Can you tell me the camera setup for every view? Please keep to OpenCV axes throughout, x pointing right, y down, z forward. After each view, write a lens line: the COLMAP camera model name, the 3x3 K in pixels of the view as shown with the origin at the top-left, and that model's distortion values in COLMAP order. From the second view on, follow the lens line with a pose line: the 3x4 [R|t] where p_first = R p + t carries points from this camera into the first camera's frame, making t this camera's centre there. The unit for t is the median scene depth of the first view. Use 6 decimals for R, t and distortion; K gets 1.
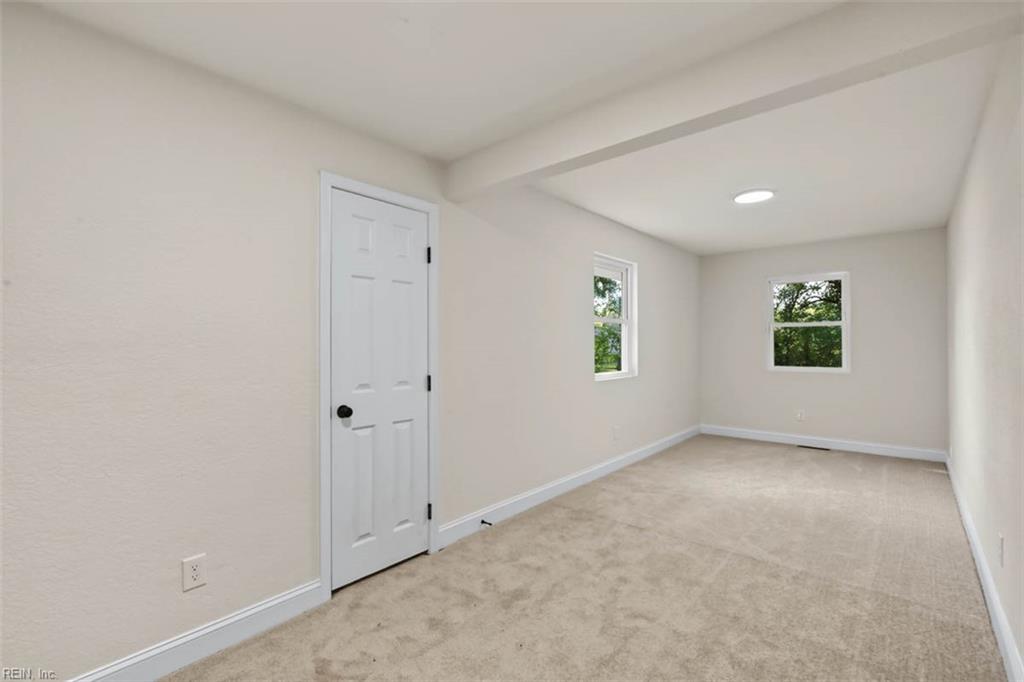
lens RADIAL K [[462.4, 0, 516.2], [0, 462.4, 344.8], [0, 0, 1]] dist [-0.001005, -0.000117]
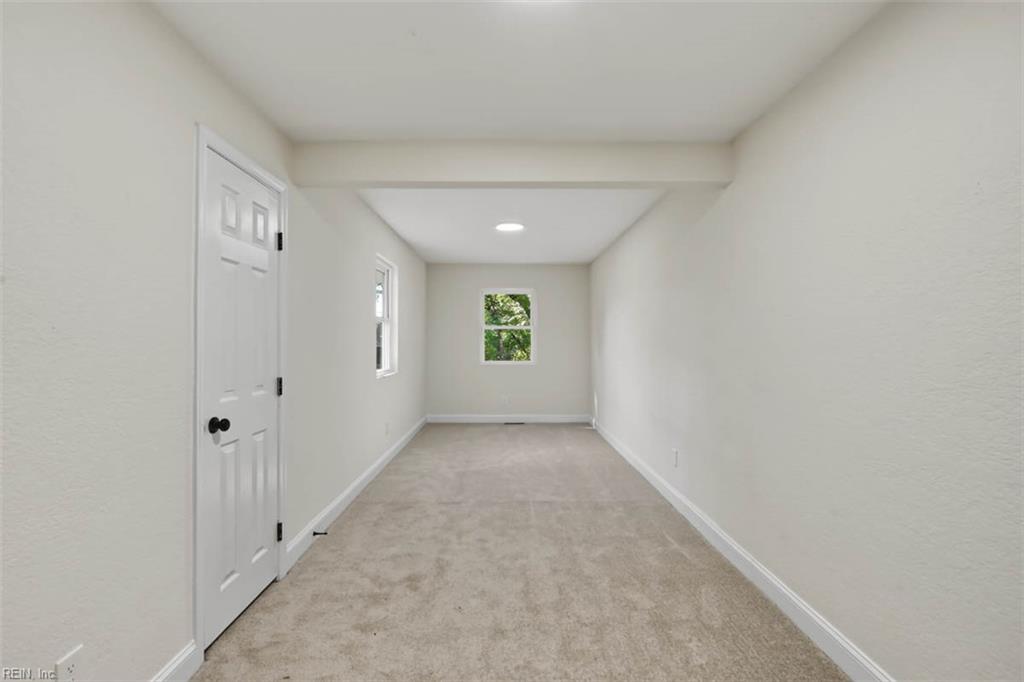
lens RADIAL K [[472.7, 0, 512.0], [0, 472.7, 341.0], [0, 0, 1]] dist [-0.000340, 0.000370]
pose [[0.748653, 0.005405, 0.662940, -0.455364], [-0.002539, 0.999983, -0.005286, 0.000003], [-0.662957, 0.002274, 0.748654, 0.029516]]
